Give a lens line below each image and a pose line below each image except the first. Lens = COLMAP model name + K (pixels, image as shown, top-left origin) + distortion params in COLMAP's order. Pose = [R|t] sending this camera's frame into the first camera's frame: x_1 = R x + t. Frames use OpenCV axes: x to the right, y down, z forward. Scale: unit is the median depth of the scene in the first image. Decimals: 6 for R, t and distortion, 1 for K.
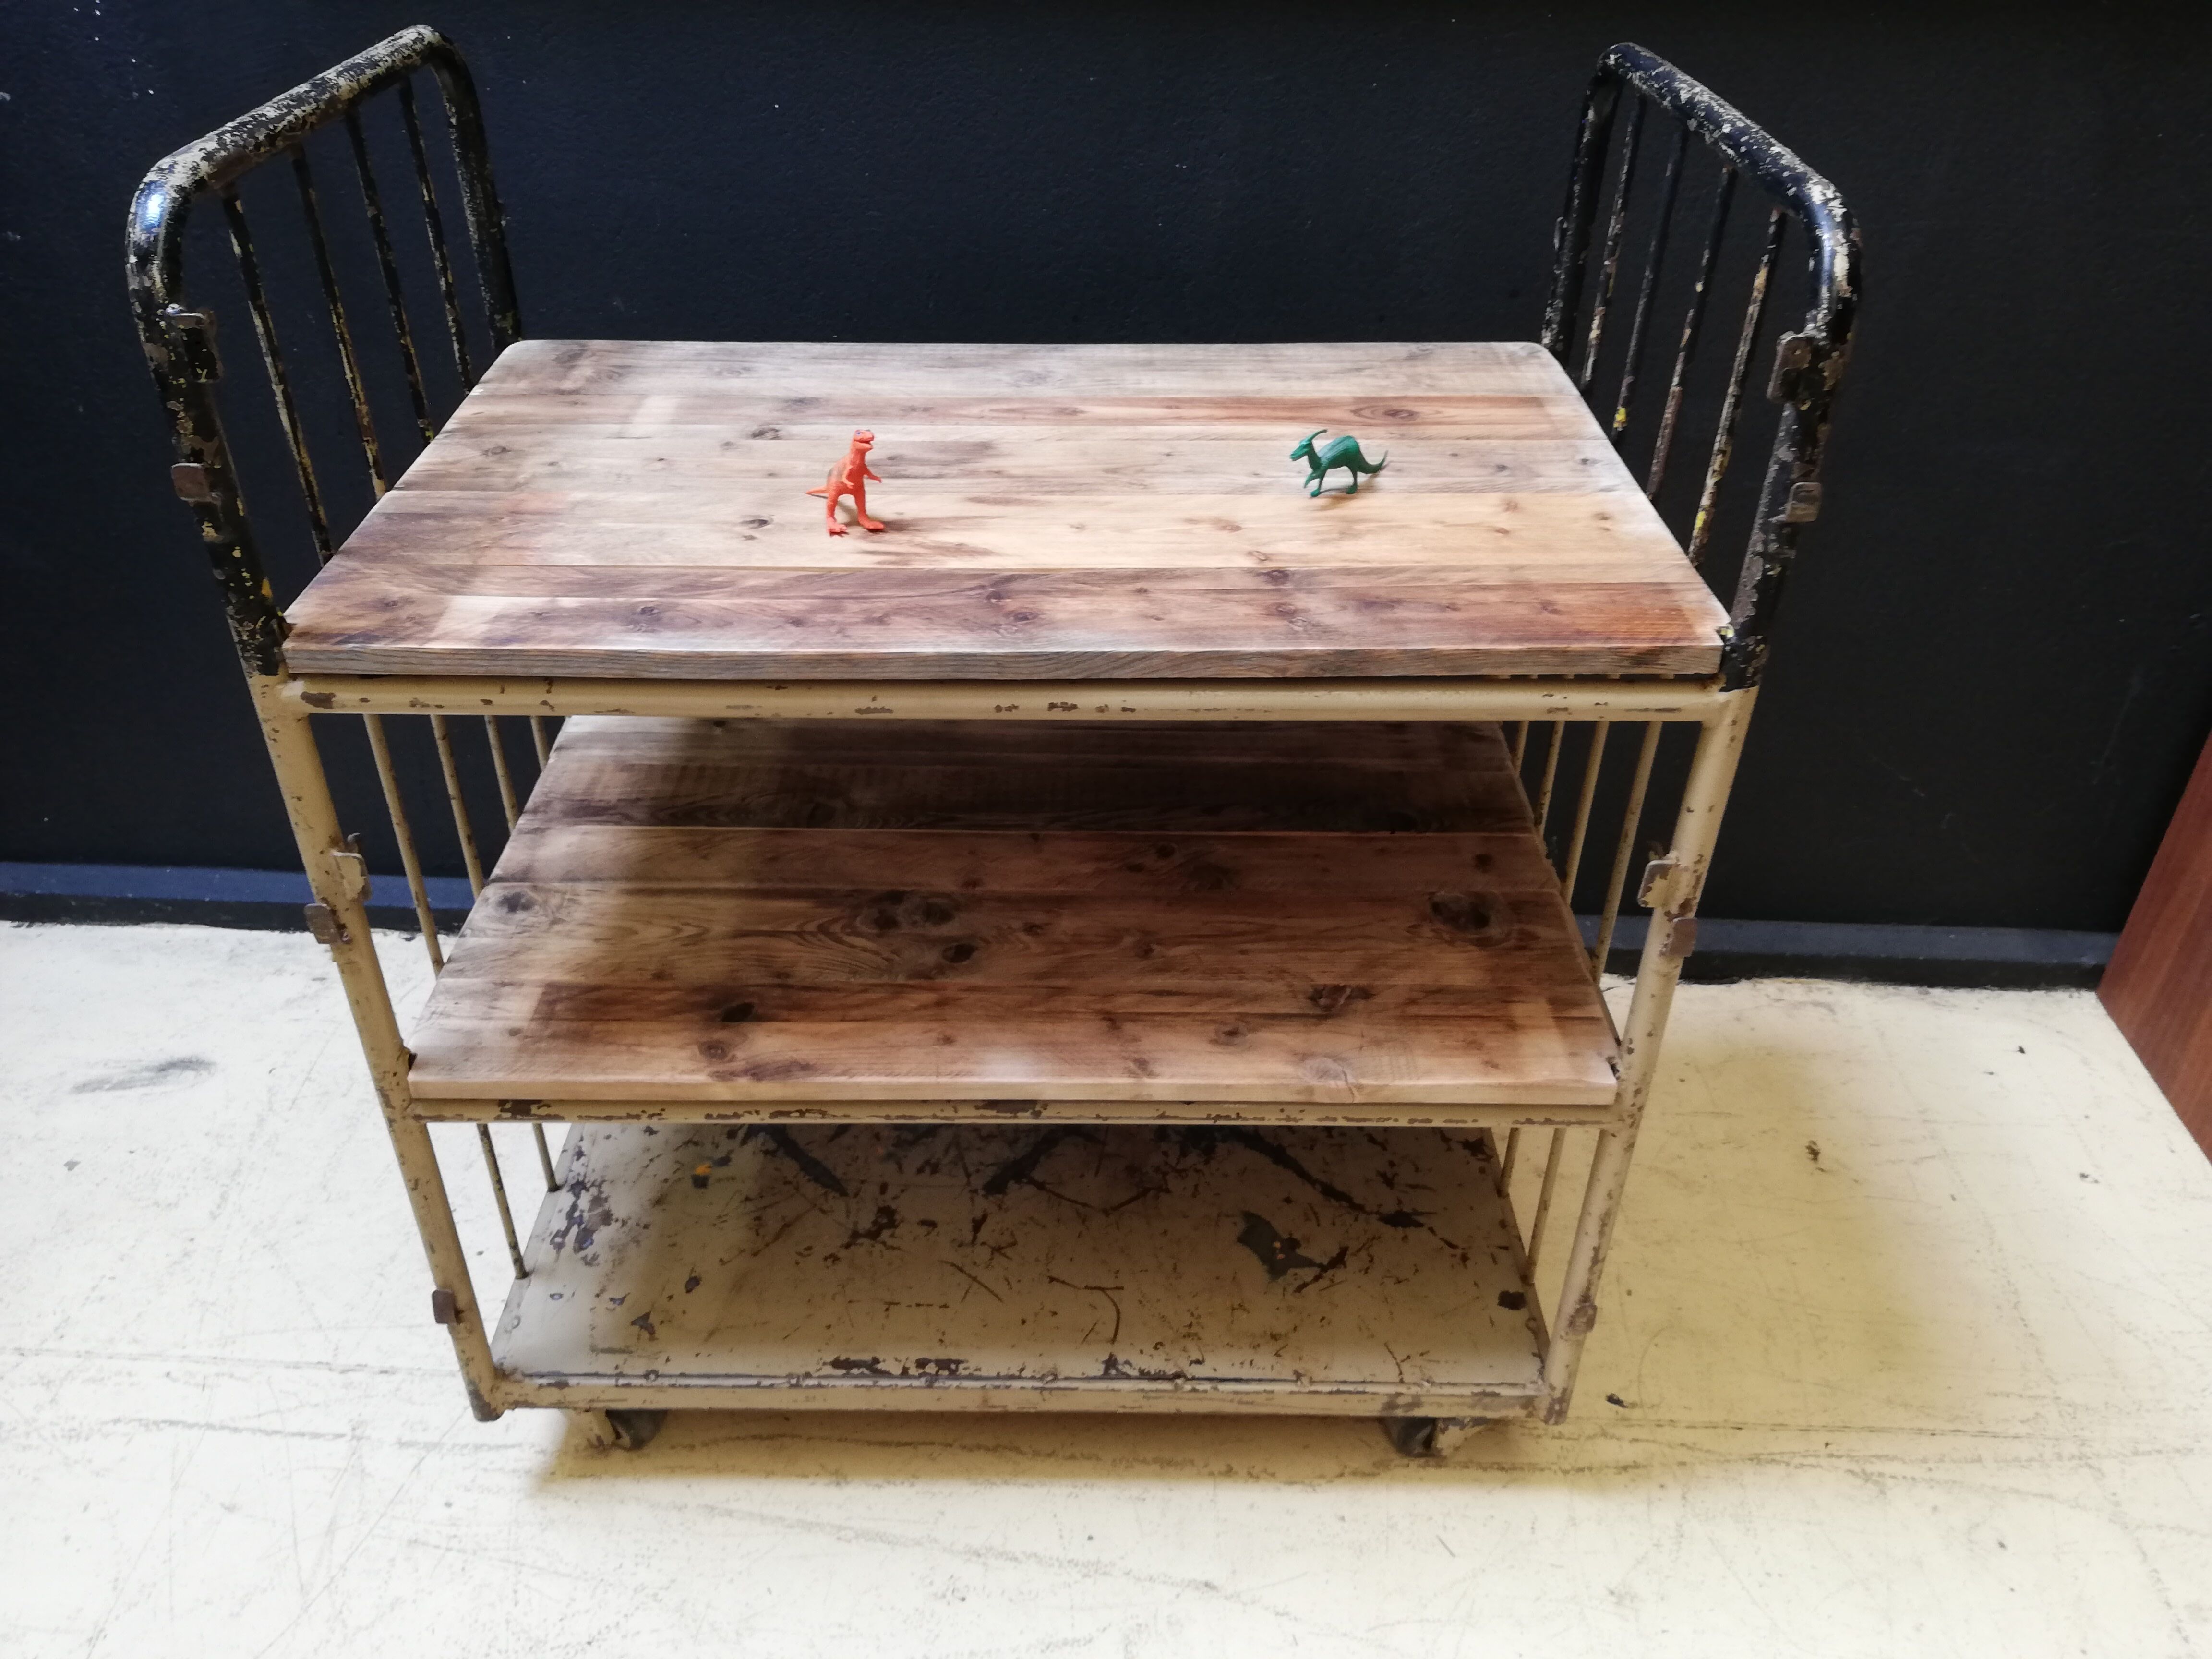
lens RADIAL K [[1681.4, 0, 1114.9], [0, 1681.4, 819.5], [0, 0, 1]] dist [0.092094, -0.194308]
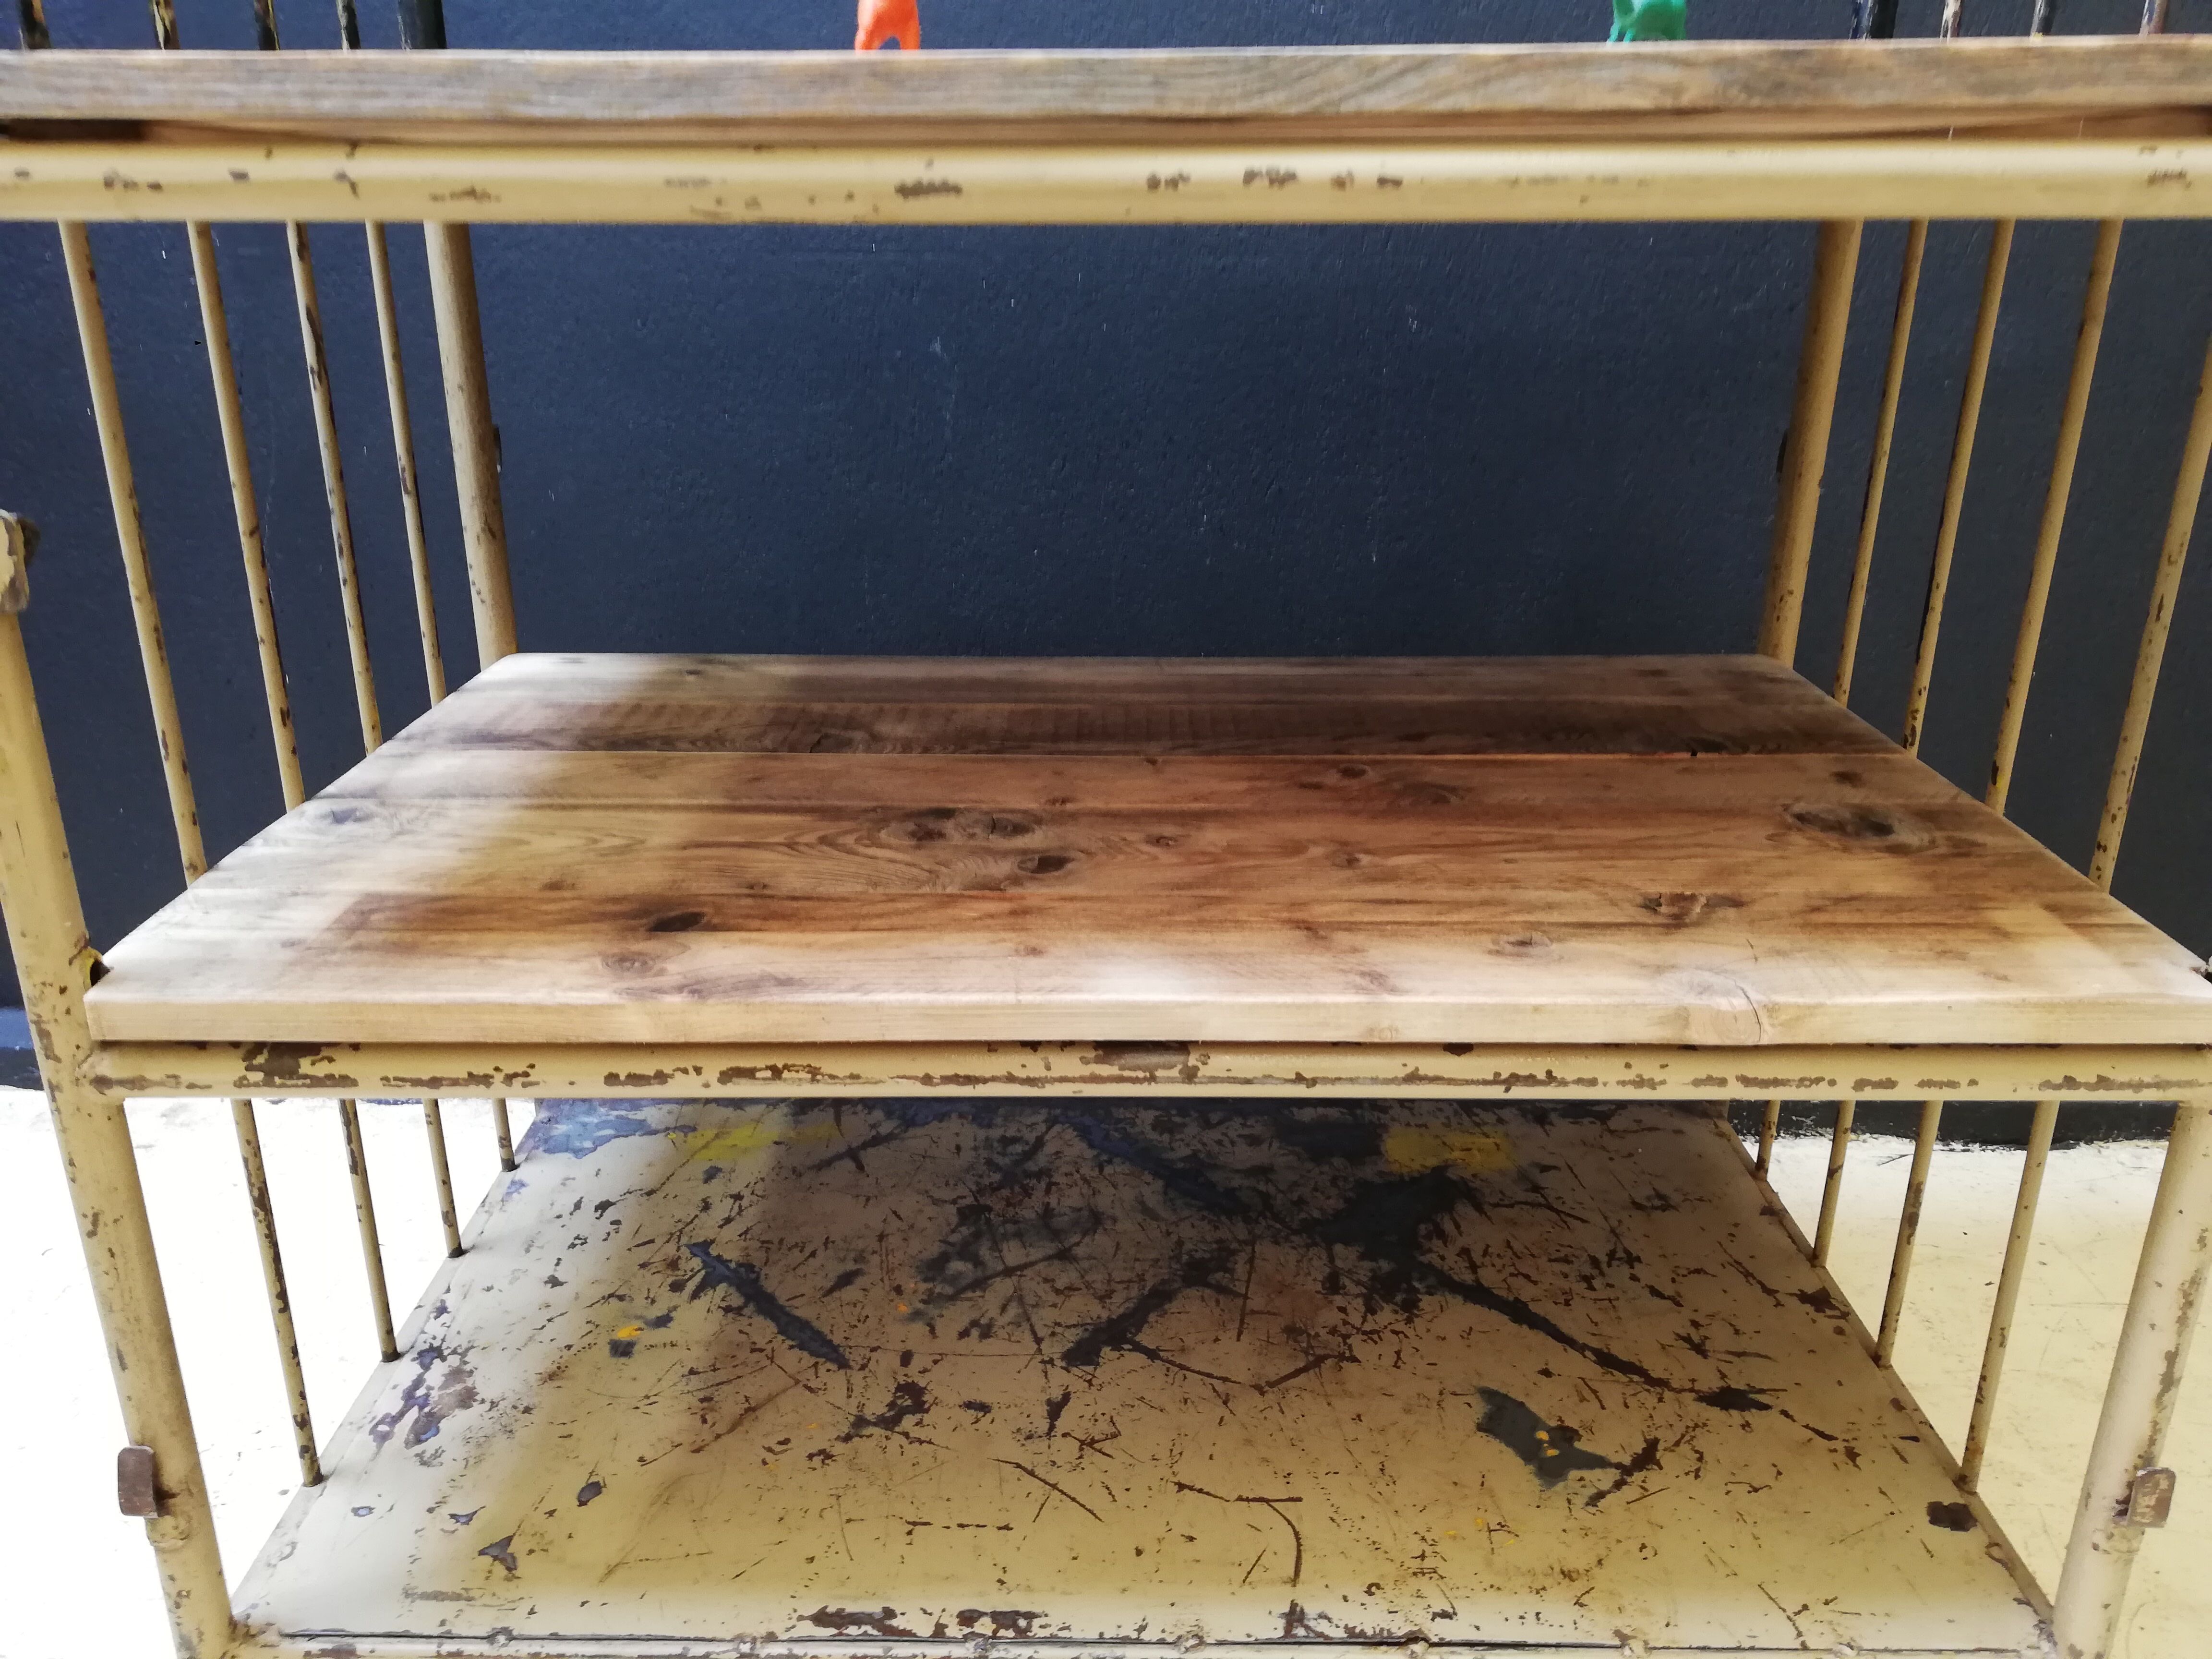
lens RADIAL K [[1673.3, 0, 1120.3], [0, 1673.3, 817.8], [0, 0, 1]] dist [0.047671, -0.064026]
pose [[0.999956, -0.006215, -0.006973, -0.057542], [0.004305, 0.969152, -0.246425, 0.202359], [0.008290, 0.246384, 0.969137, 0.382358]]
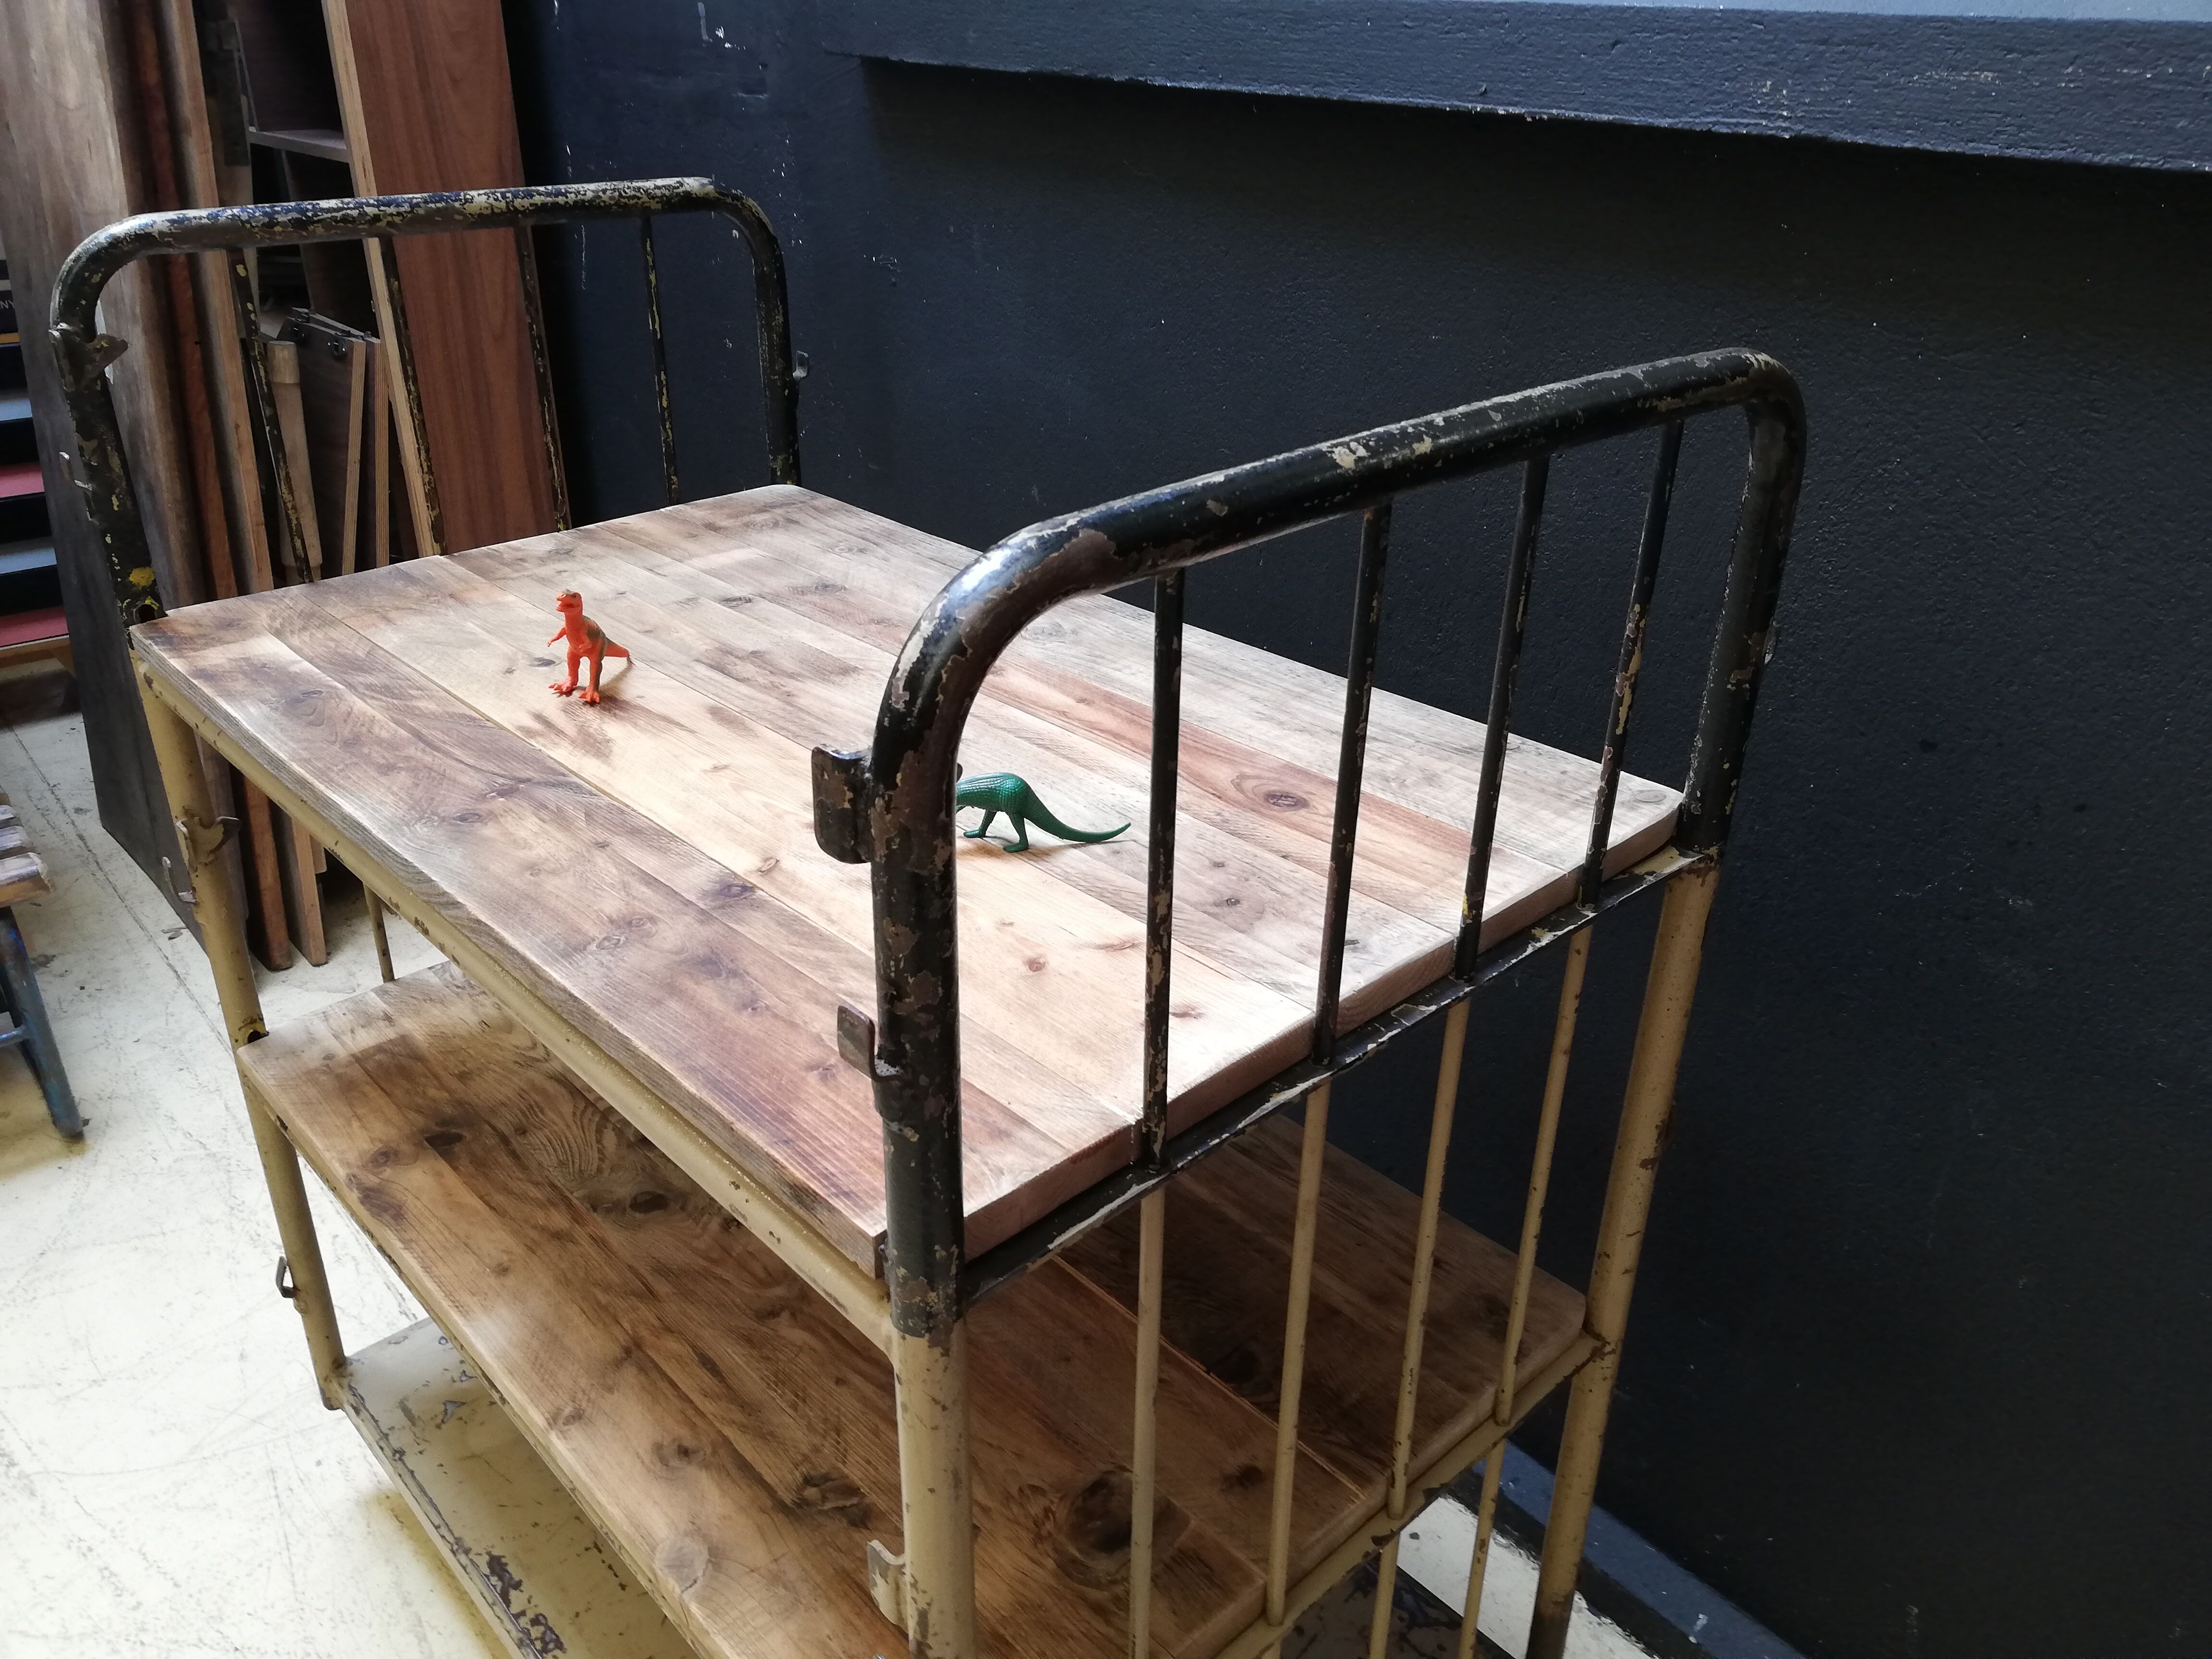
lens RADIAL K [[1668.7, 0, 1107.8], [0, 1668.7, 815.0], [0, 0, 1]] dist [0.040064, -0.068371]
pose [[0.680457, 0.322348, -0.658080, 0.540721], [-0.418192, 0.908273, 0.012488, -0.200190], [0.601742, 0.266707, 0.752844, 0.416375]]
